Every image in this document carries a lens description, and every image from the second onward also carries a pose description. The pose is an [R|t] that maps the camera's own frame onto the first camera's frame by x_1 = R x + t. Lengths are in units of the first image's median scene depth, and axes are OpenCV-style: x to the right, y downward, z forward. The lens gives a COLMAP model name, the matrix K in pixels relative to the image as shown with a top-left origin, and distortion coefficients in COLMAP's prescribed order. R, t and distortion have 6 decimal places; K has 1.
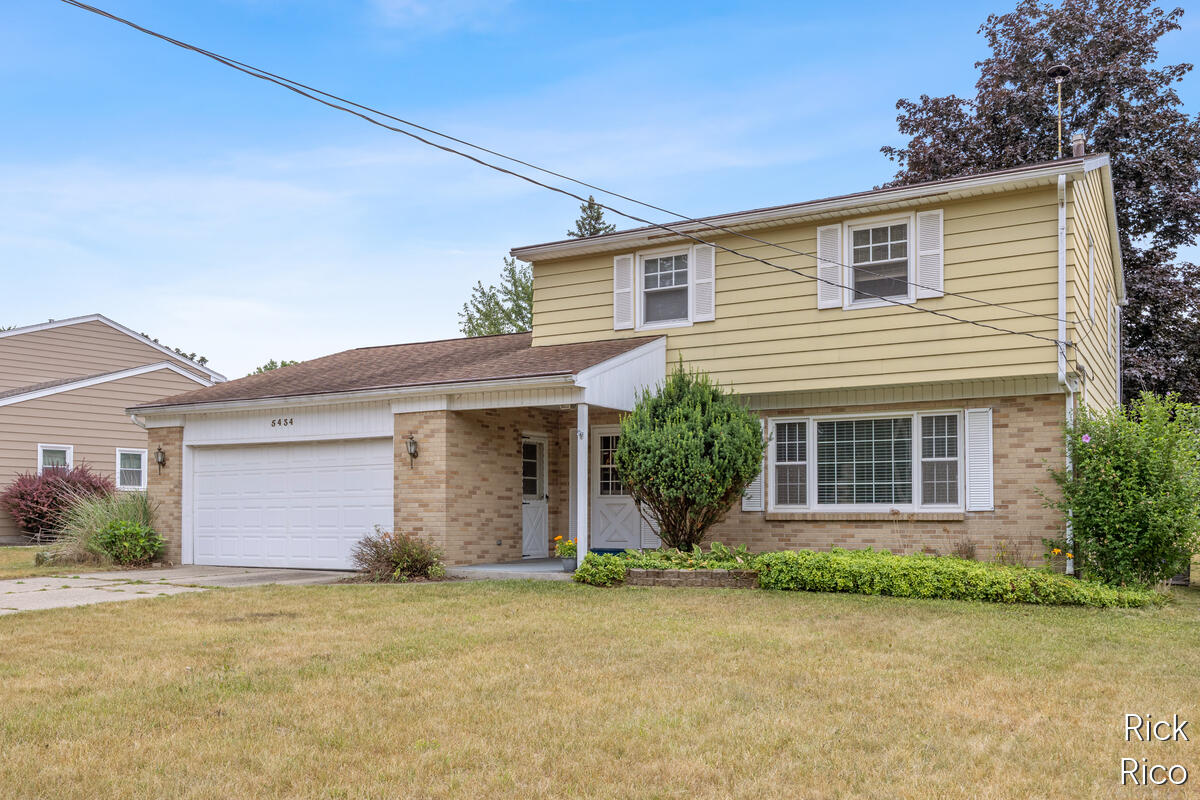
lens RADIAL K [[1028.4, 0, 600.1], [0, 1028.4, 503.8], [0, 0, 1]] dist [0.053670, -0.113792]
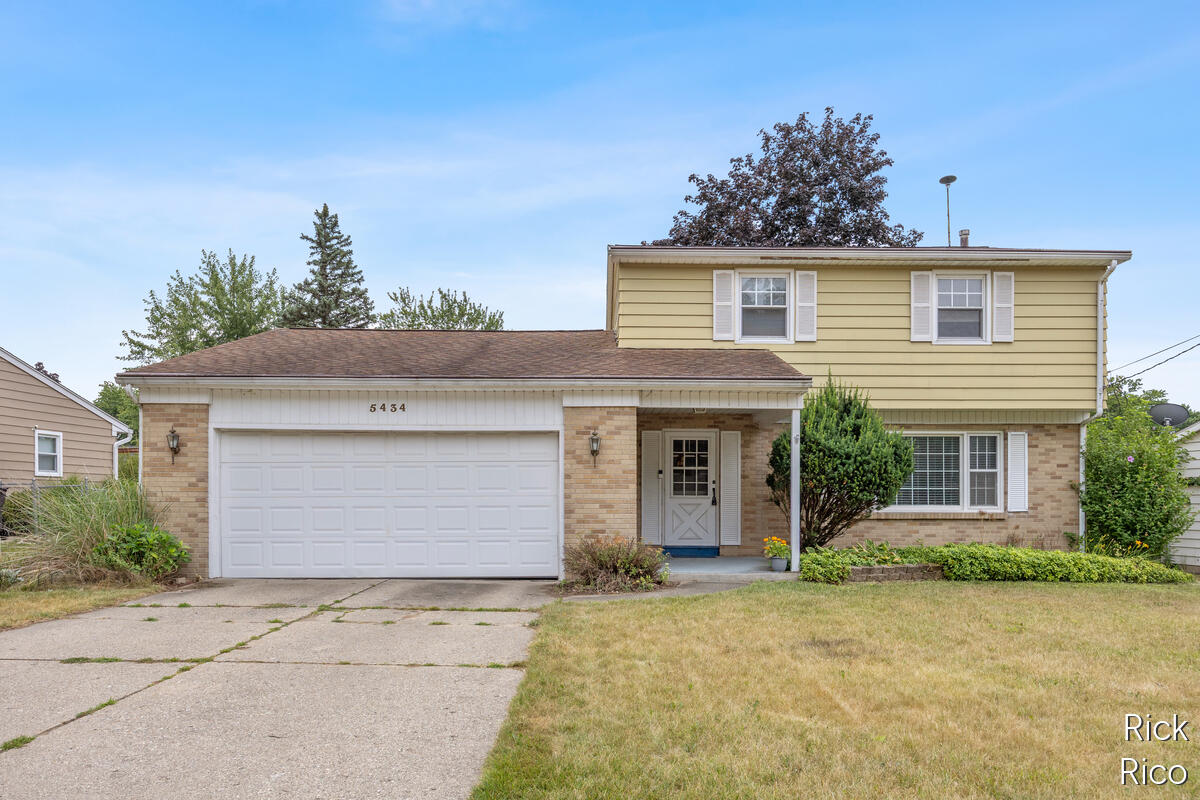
lens RADIAL K [[814.0, 0, 600.1], [0, 814.0, 524.8], [0, 0, 1]] dist [0.023527, -0.002073]
pose [[0.853071, -0.011358, 0.521671, -0.577493], [-0.006511, 0.999454, 0.032408, -0.005868], [-0.521754, -0.031043, 0.852531, 0.373534]]
